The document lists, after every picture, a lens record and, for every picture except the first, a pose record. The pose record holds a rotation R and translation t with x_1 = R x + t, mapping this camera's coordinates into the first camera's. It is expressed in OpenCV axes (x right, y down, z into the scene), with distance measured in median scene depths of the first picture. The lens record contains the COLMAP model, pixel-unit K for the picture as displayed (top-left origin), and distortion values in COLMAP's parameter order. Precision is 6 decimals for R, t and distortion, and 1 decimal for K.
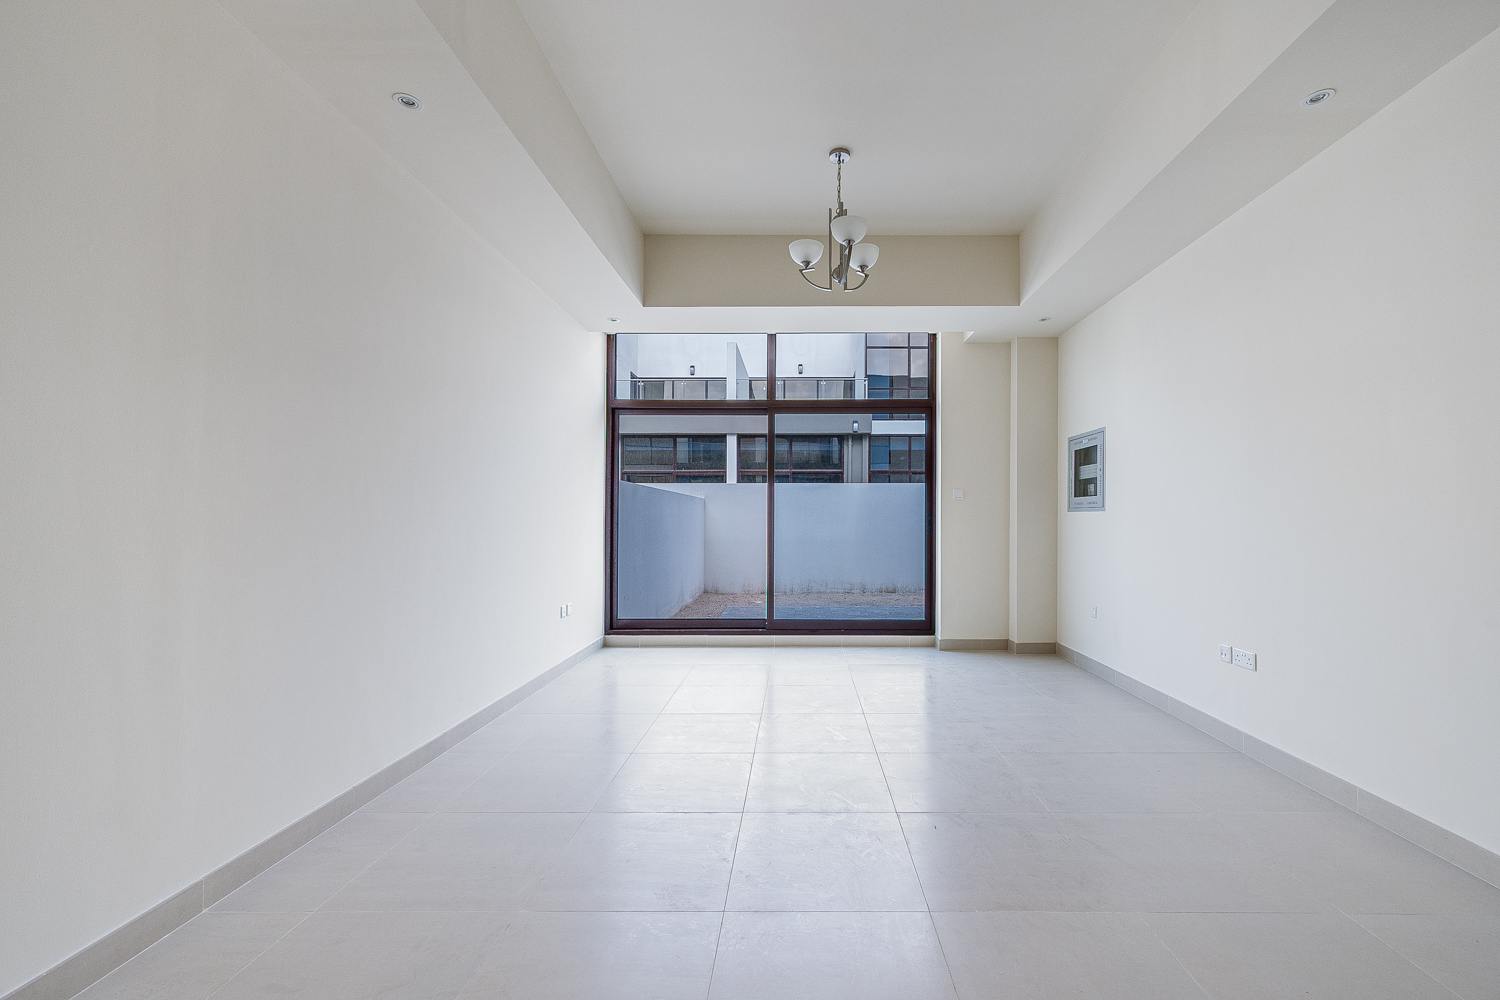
lens RADIAL K [[621.0, 0, 749.4], [0, 621.0, 522.8], [0, 0, 1]] dist [0.000560, 0.000039]
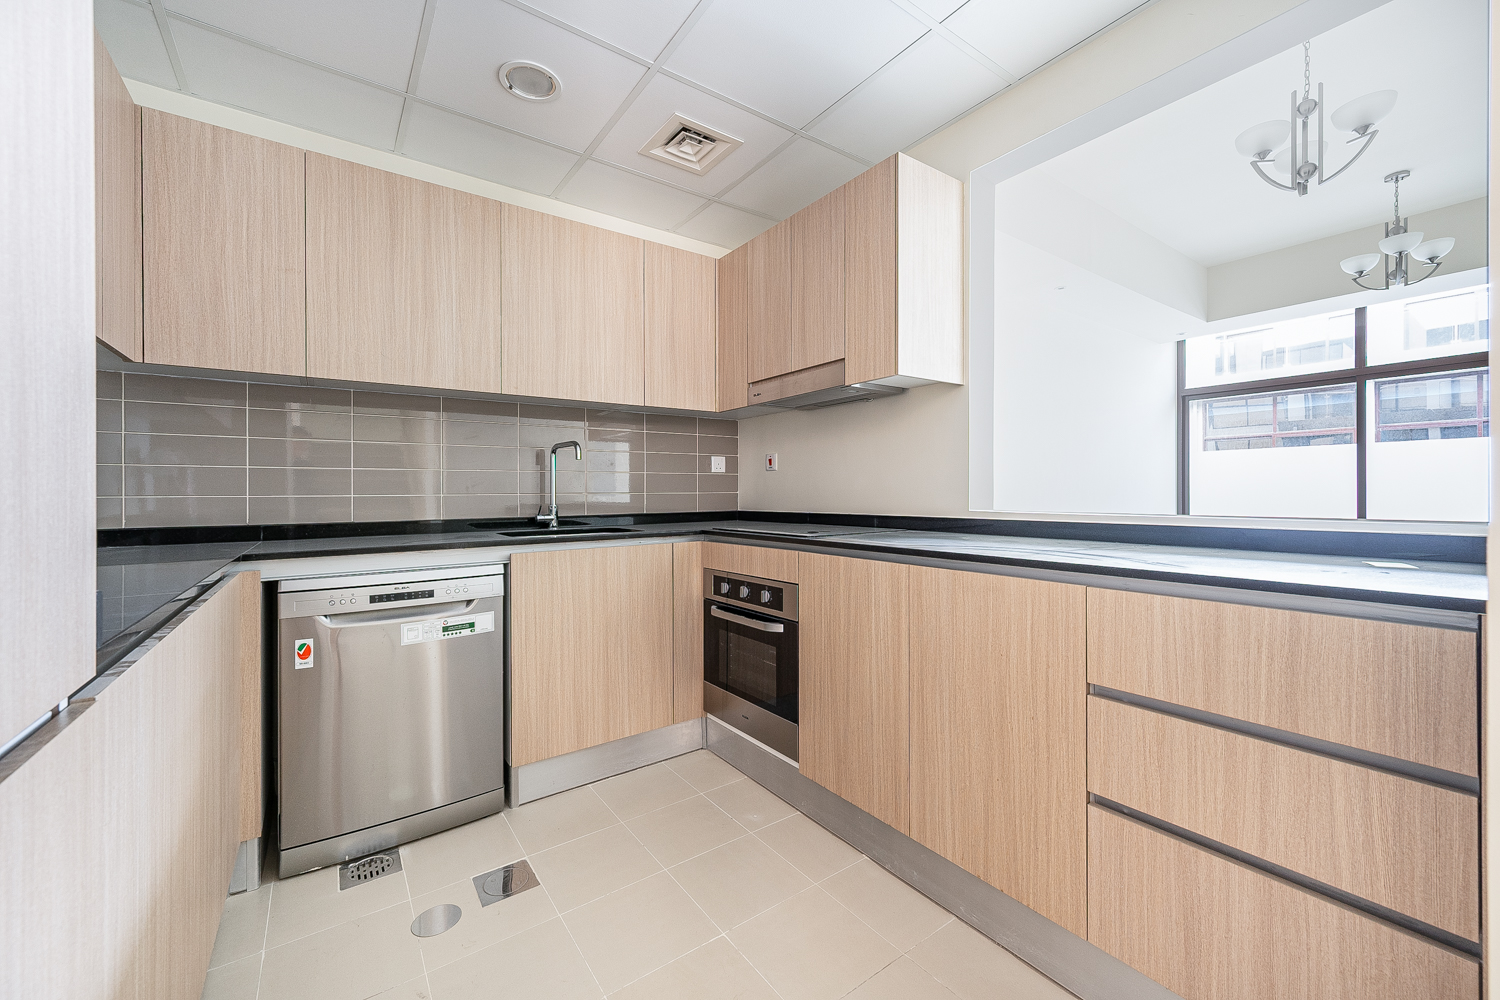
lens RADIAL K [[596.3, 0, 750.0], [0, 596.3, 500.0], [0, 0, 1]] dist [0.001463, 0.000145]
pose [[0.639545, 0.012032, -0.768660, 0.239836], [-0.002562, 0.999905, 0.013520, 0.034894], [0.768750, -0.006677, 0.639515, -0.746419]]
